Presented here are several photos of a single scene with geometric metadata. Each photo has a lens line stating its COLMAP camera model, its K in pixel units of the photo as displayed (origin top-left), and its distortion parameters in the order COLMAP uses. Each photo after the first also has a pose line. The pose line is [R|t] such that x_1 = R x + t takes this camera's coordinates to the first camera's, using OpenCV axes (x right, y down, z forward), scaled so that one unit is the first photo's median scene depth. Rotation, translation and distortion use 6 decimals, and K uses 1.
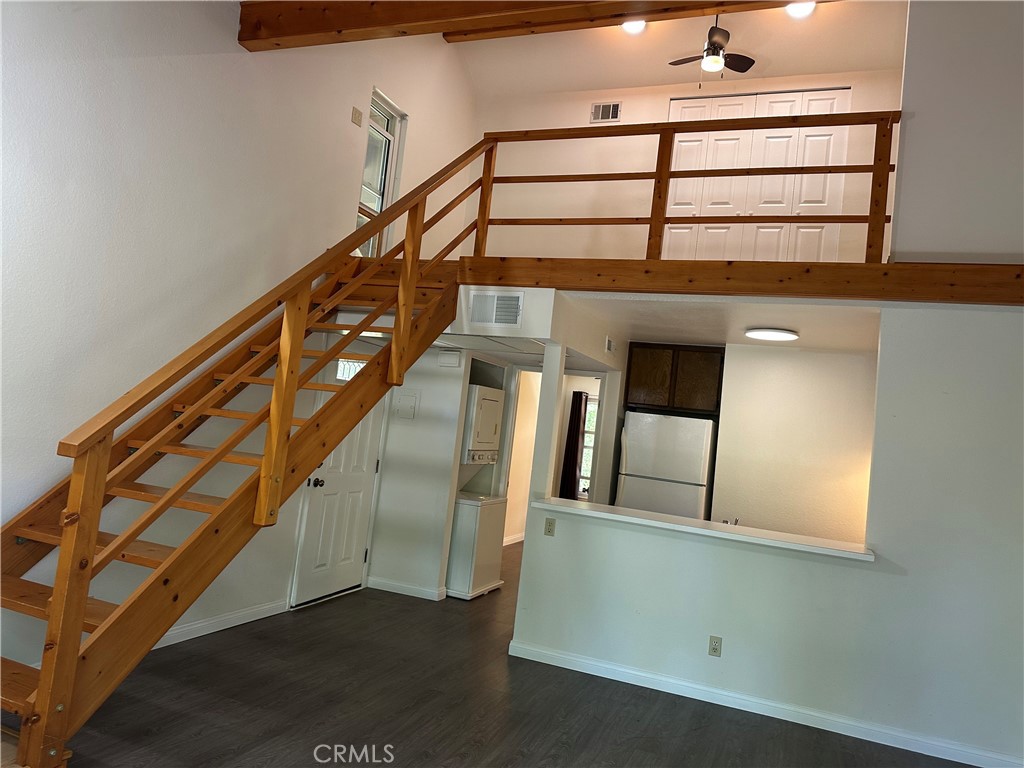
lens RADIAL K [[718.5, 0, 515.1], [0, 718.5, 379.6], [0, 0, 1]] dist [0.118917, -0.197783]
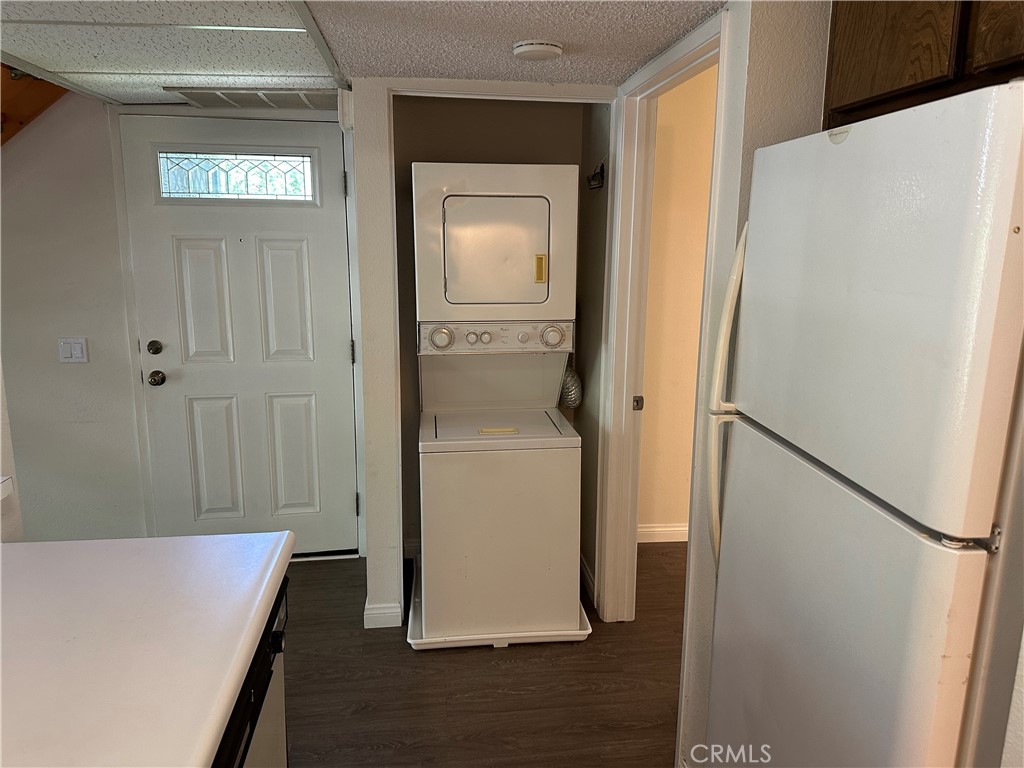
lens RADIAL K [[733.0, 0, 512.0], [0, 733.0, 384.0], [0, 0, 1]] dist [0.040547, -0.048095]
pose [[0.469216, 0.065287, -0.880667, 0.439445], [0.108433, 0.985457, 0.130828, 0.103885], [0.876401, -0.156881, 0.455313, 1.045523]]
